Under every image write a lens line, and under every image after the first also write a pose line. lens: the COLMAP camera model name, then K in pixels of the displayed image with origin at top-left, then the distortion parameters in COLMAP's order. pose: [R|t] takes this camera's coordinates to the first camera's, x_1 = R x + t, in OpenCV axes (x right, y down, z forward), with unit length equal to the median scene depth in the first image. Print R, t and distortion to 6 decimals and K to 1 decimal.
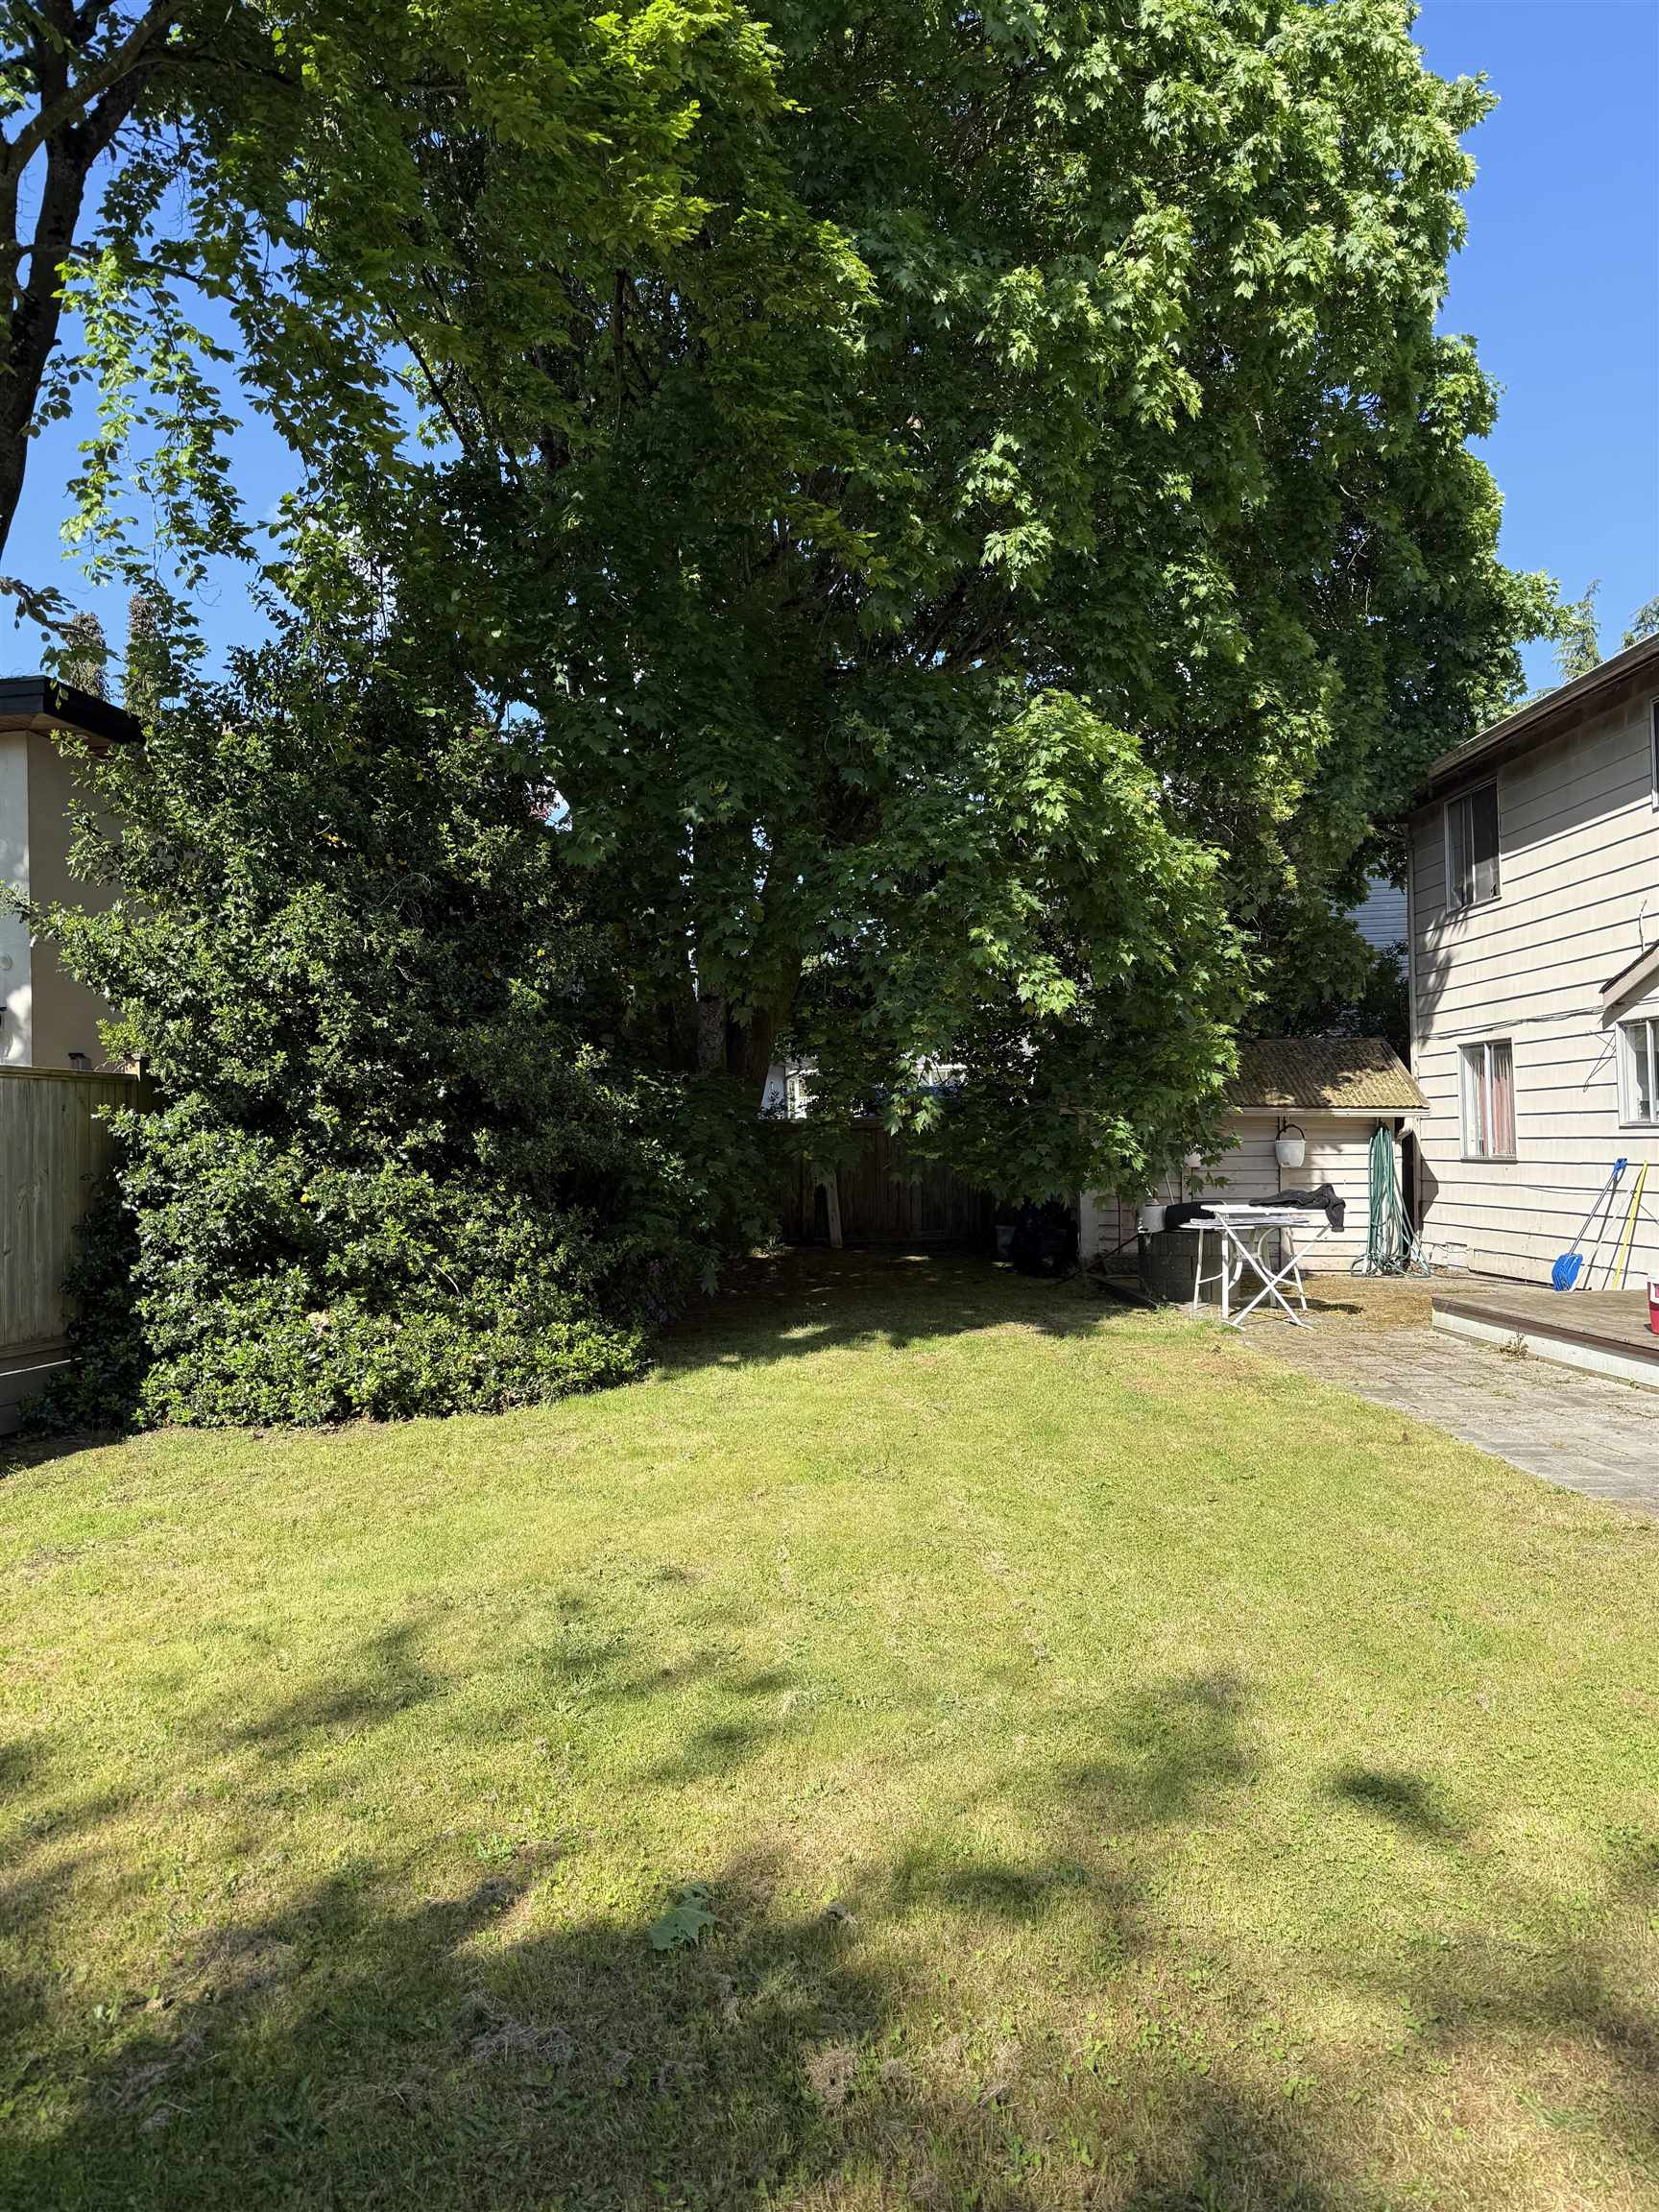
lens RADIAL K [[1542.9, 0, 829.5], [0, 1542.9, 1106.0], [0, 0, 1]] dist [-0.003150, -0.000352]
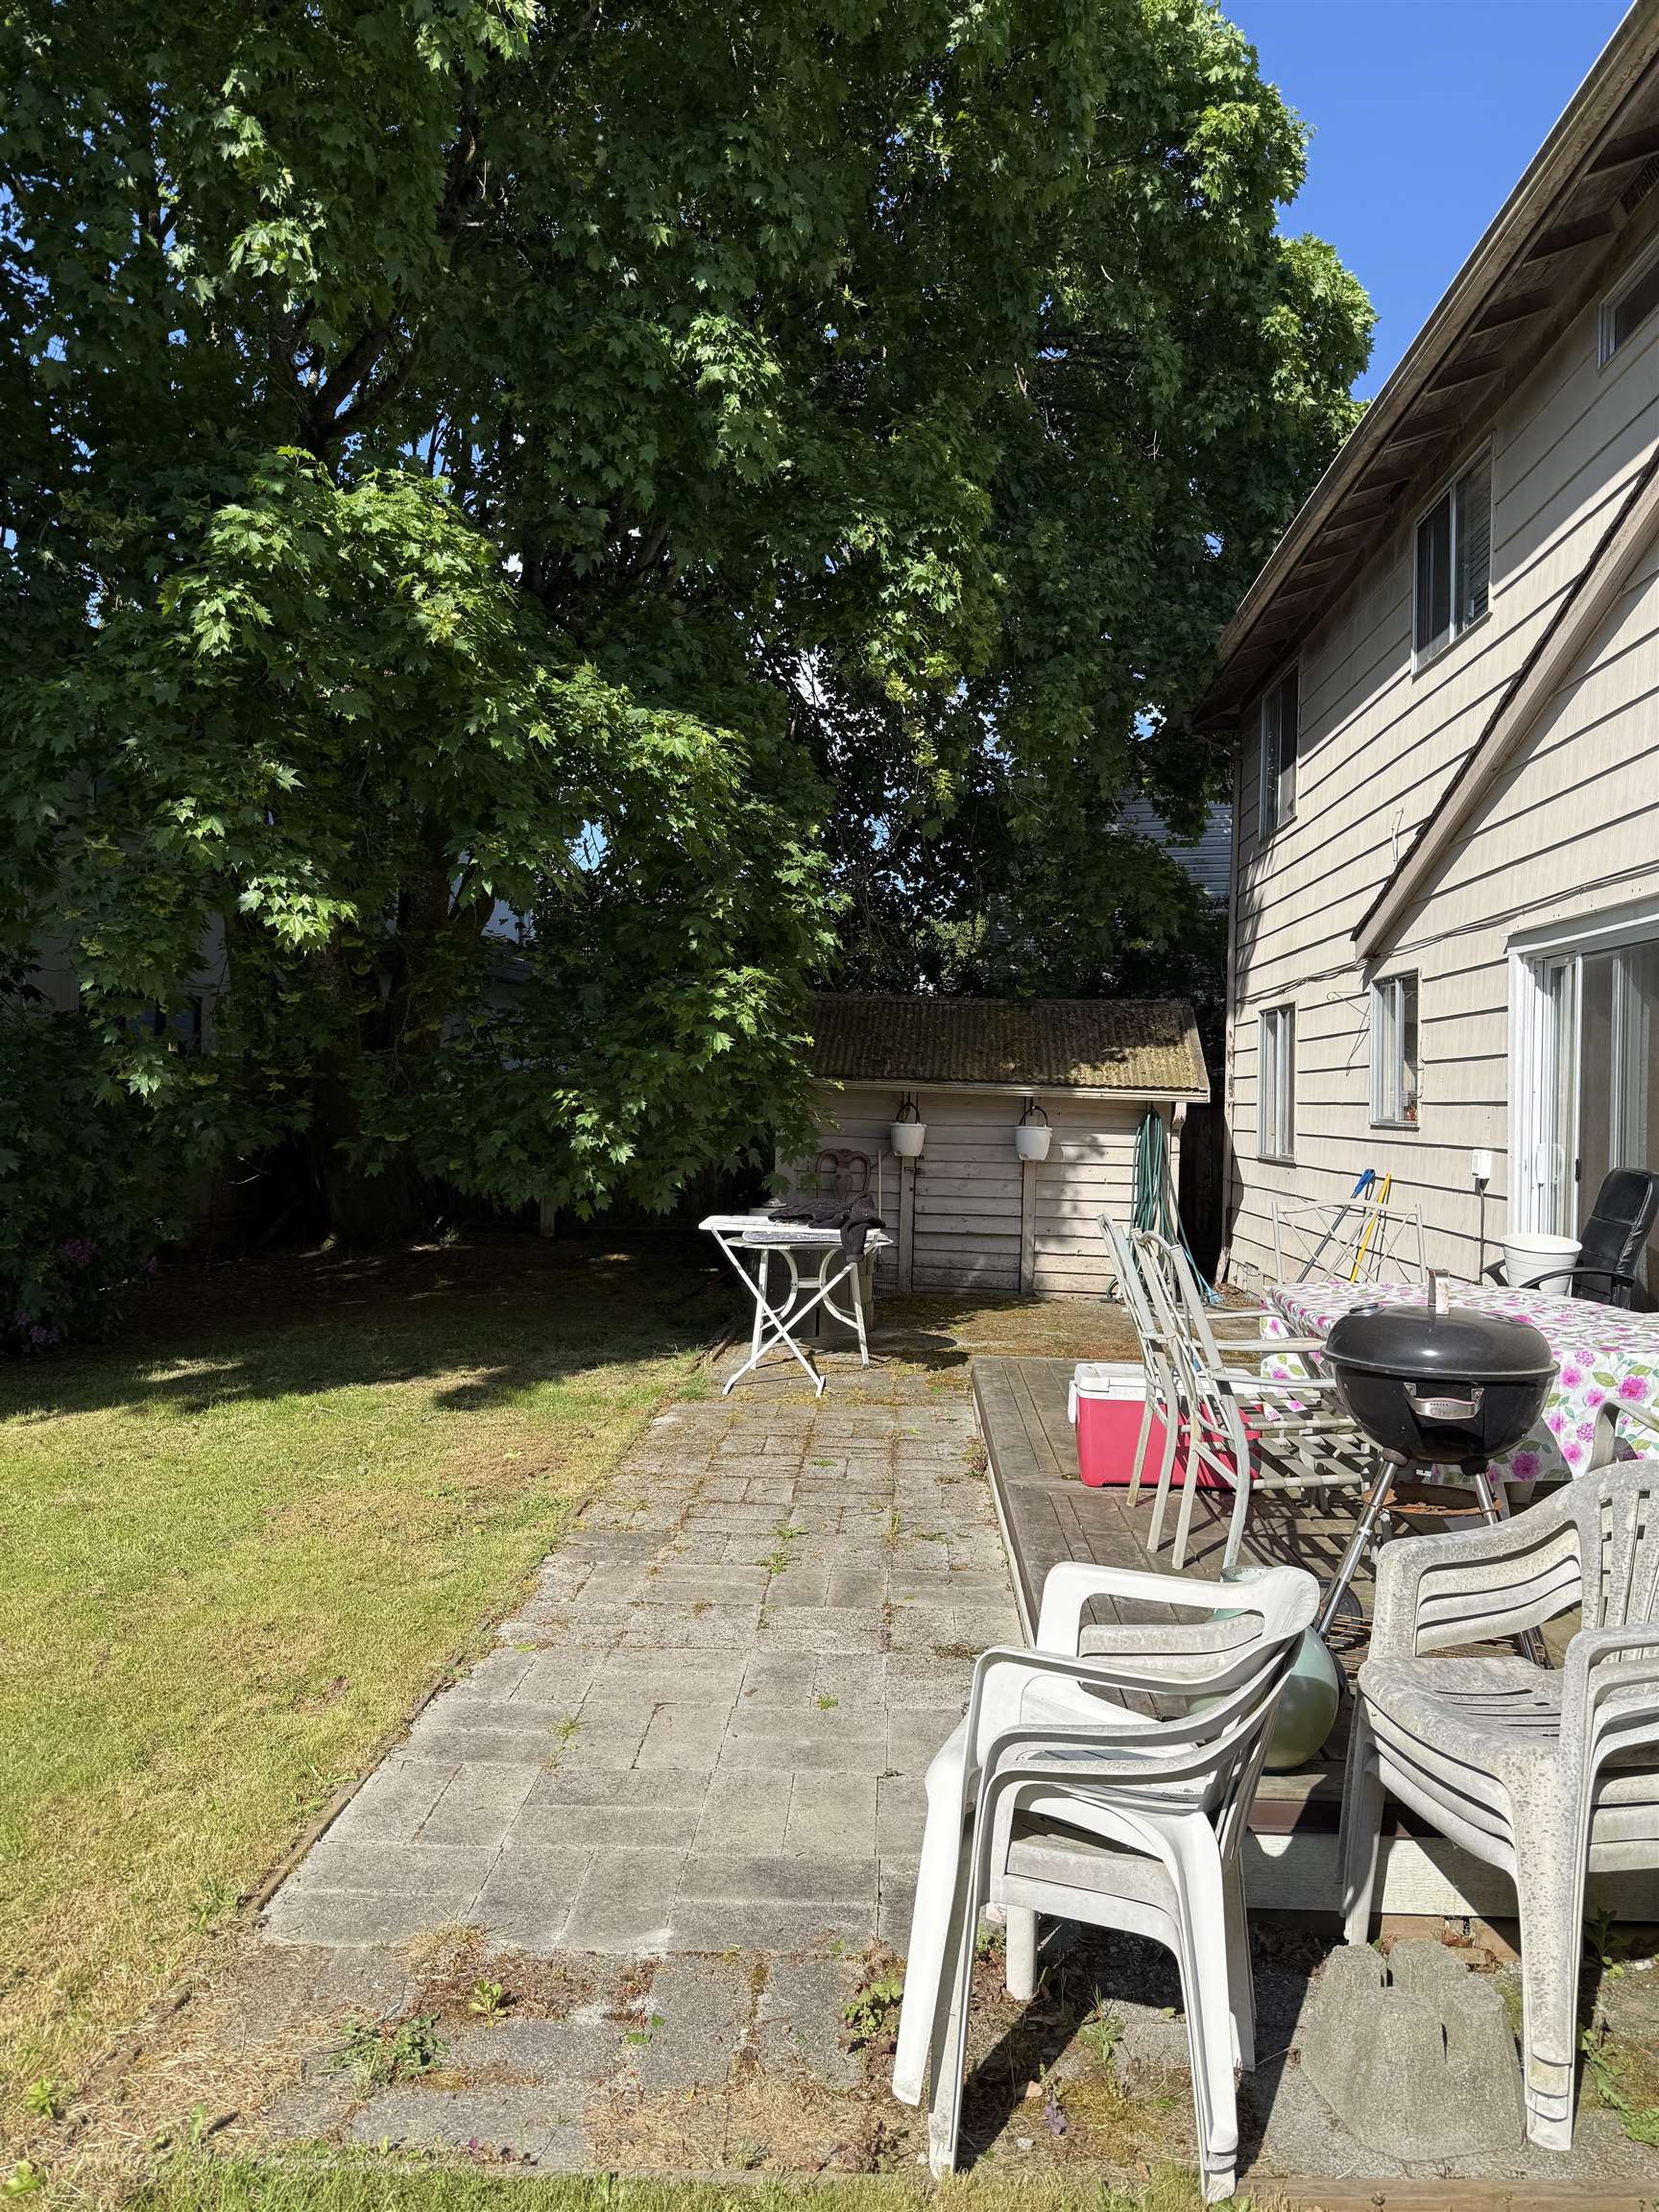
lens RADIAL K [[1575.1, 0, 829.5], [0, 1575.1, 1106.0], [0, 0, 1]] dist [-0.001481, -0.000903]
pose [[0.995139, 0.032680, -0.092905, 0.279928], [-0.030348, 0.999191, 0.026404, -0.006380], [0.093693, -0.023456, 0.995325, 0.202084]]
